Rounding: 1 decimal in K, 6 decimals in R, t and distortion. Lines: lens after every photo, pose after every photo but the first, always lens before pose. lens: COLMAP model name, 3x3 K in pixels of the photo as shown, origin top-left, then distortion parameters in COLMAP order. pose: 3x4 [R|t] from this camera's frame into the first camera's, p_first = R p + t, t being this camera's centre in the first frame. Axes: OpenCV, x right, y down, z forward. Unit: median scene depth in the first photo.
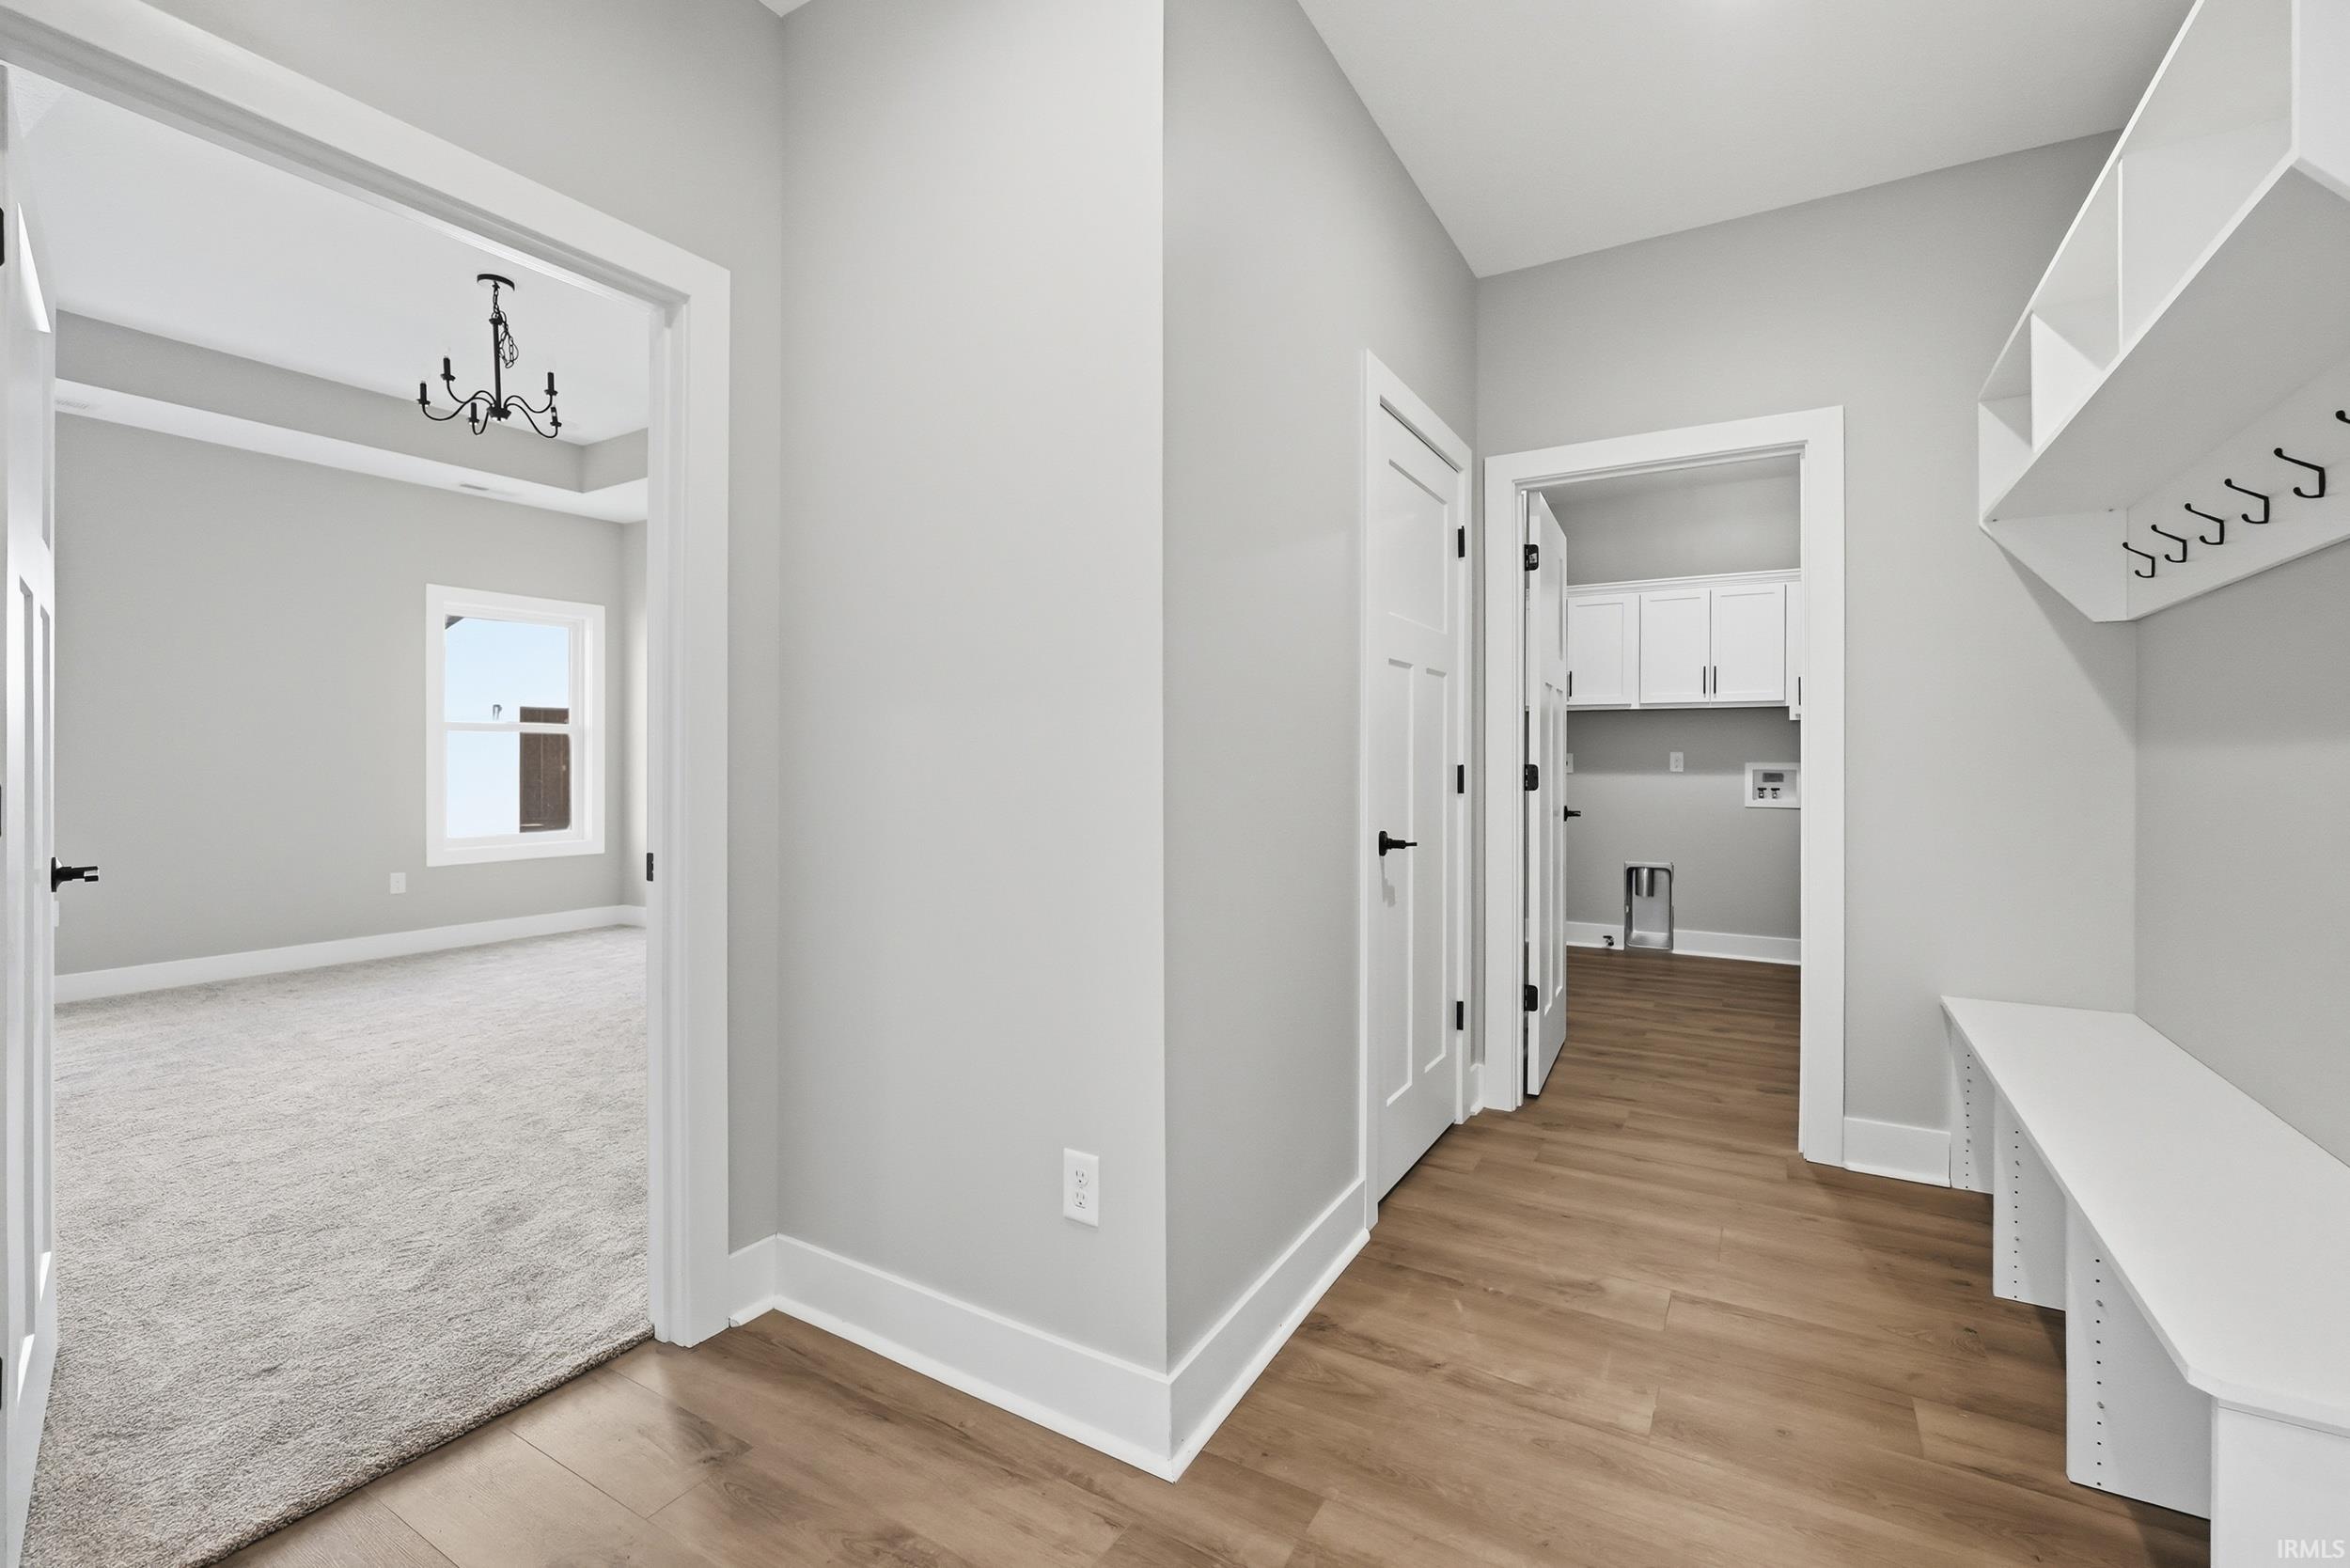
lens RADIAL K [[1005.5, 0, 1179.8], [0, 1005.5, 773.0], [0, 0, 1]] dist [-0.010957, 0.000803]
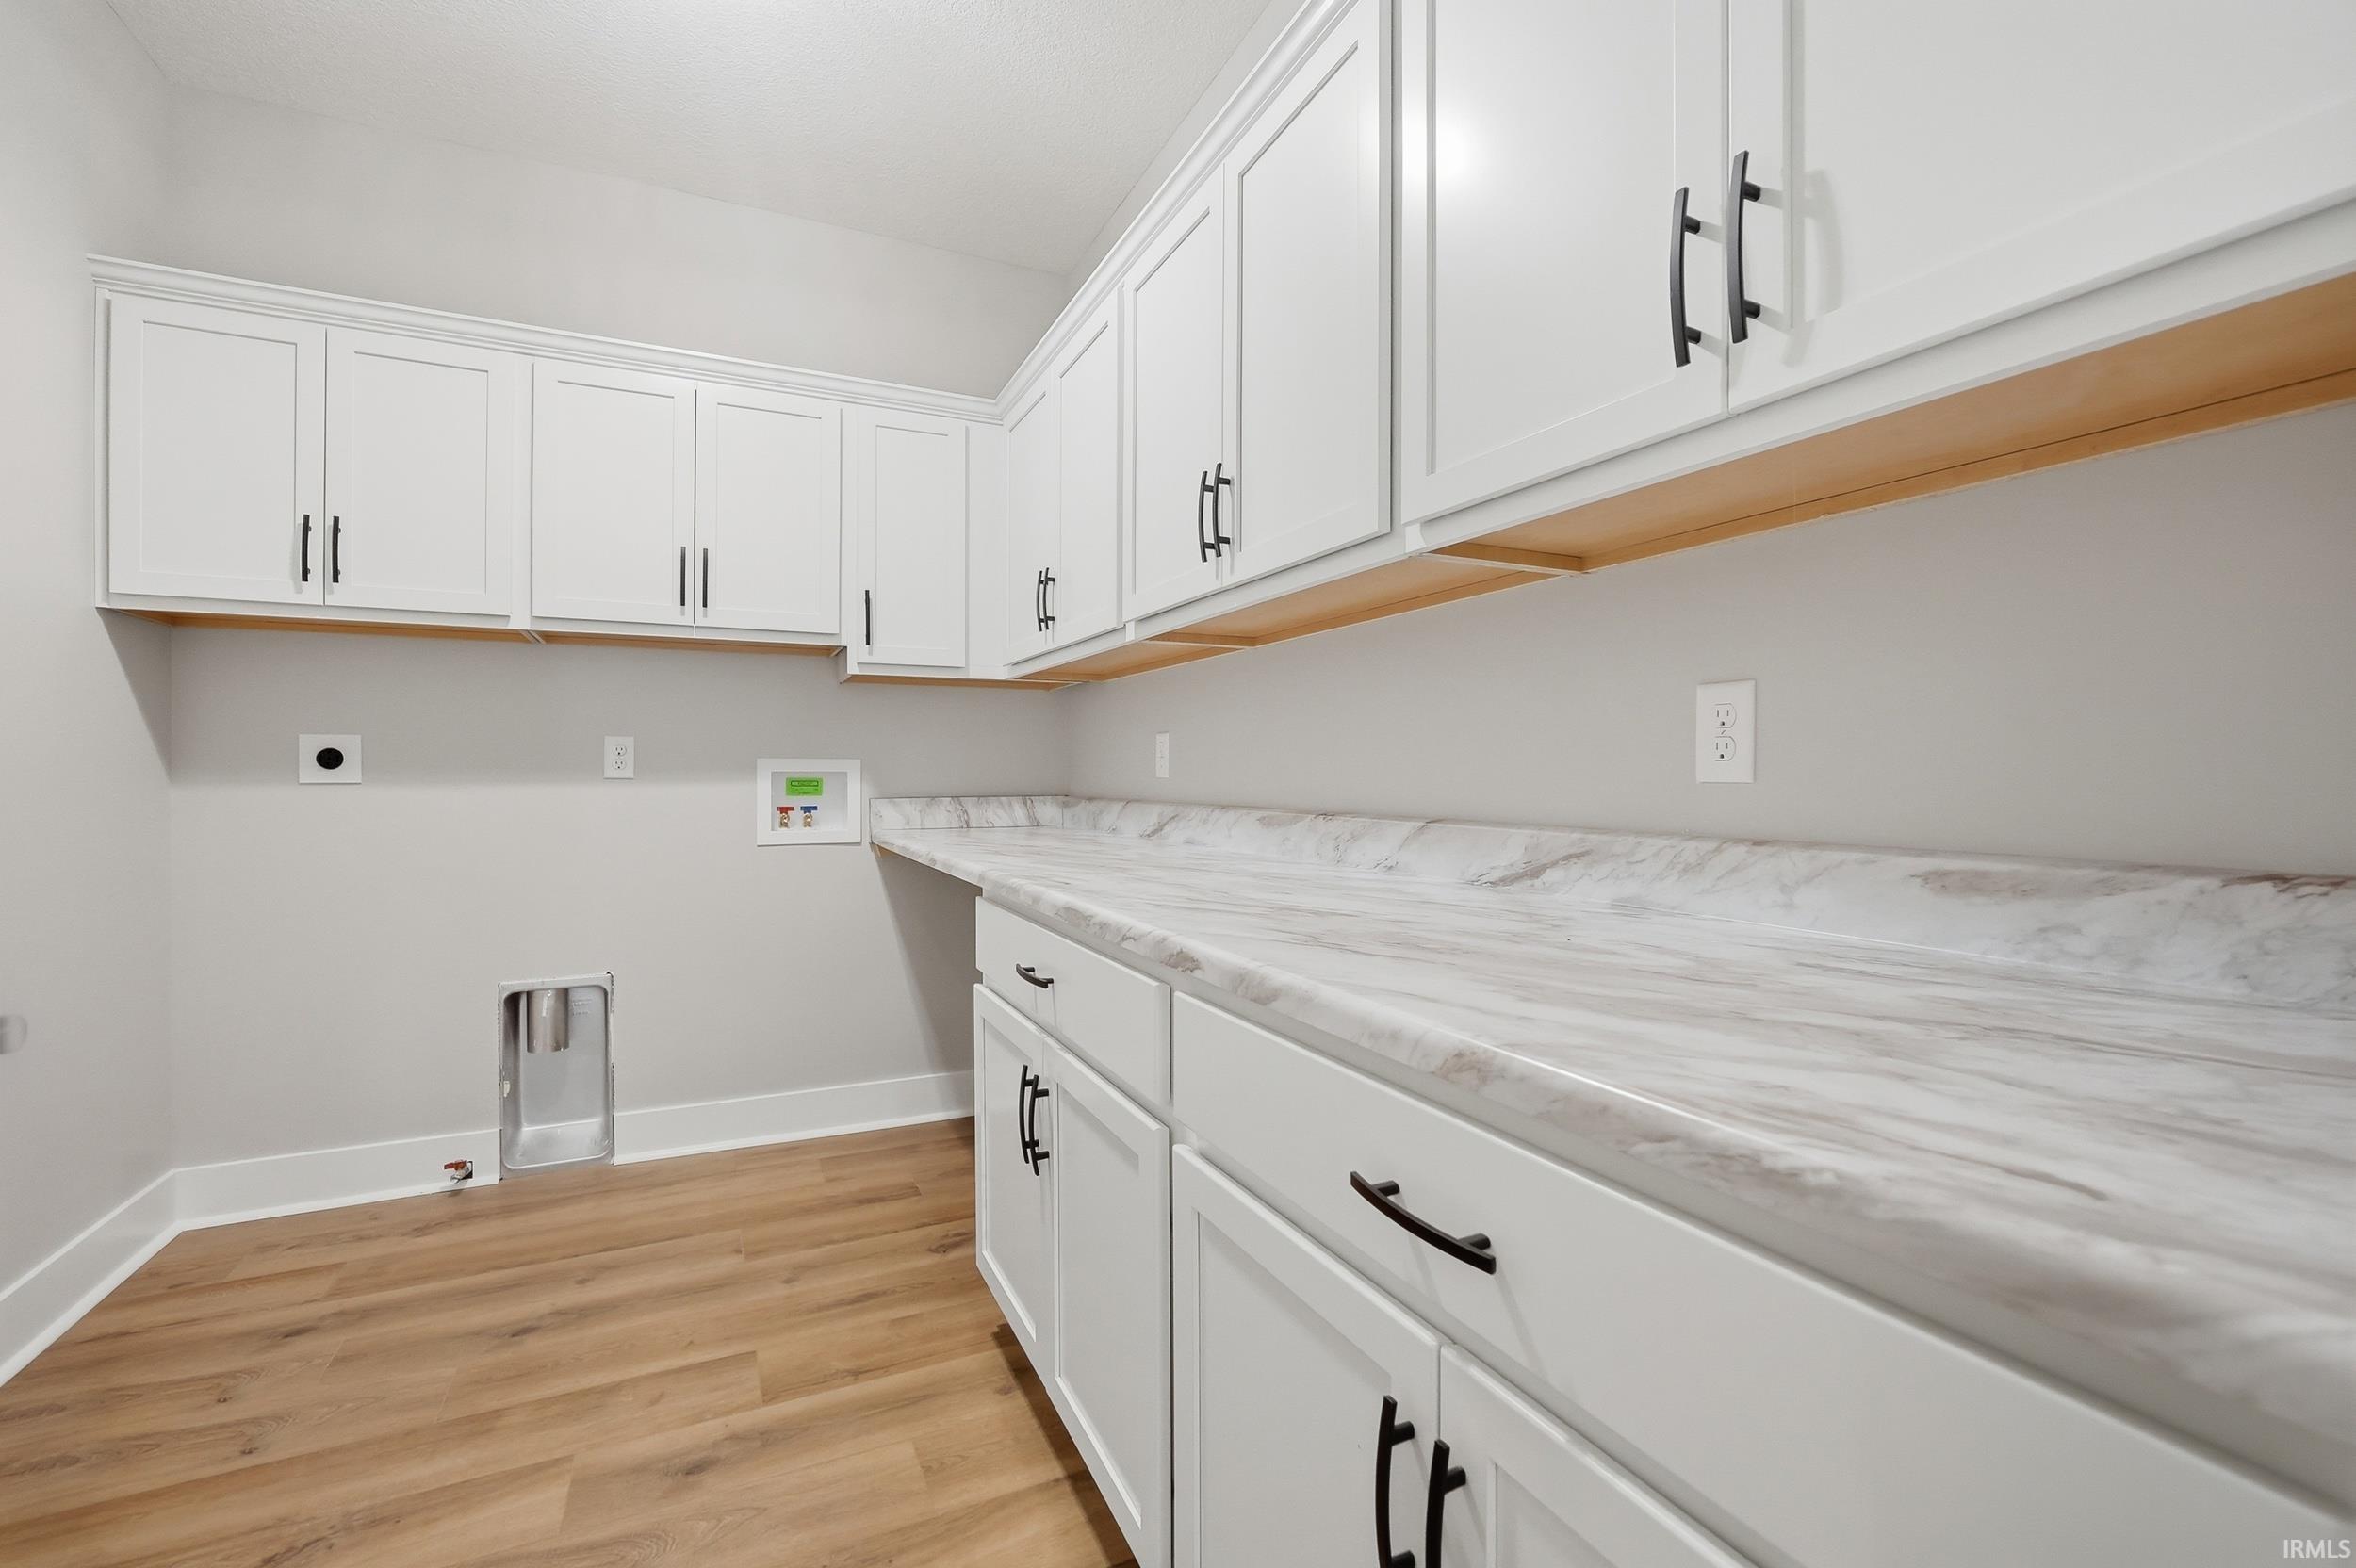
lens RADIAL K [[1008.0, 0, 1182.8], [0, 1008.0, 772.9], [0, 0, 1]] dist [-0.010957, 0.000803]
pose [[0.558136, 0.001546, 0.829748, 0.251992], [0.004790, 0.999976, -0.005086, 0.000903], [-0.829735, 0.006813, 0.558115, 0.518133]]
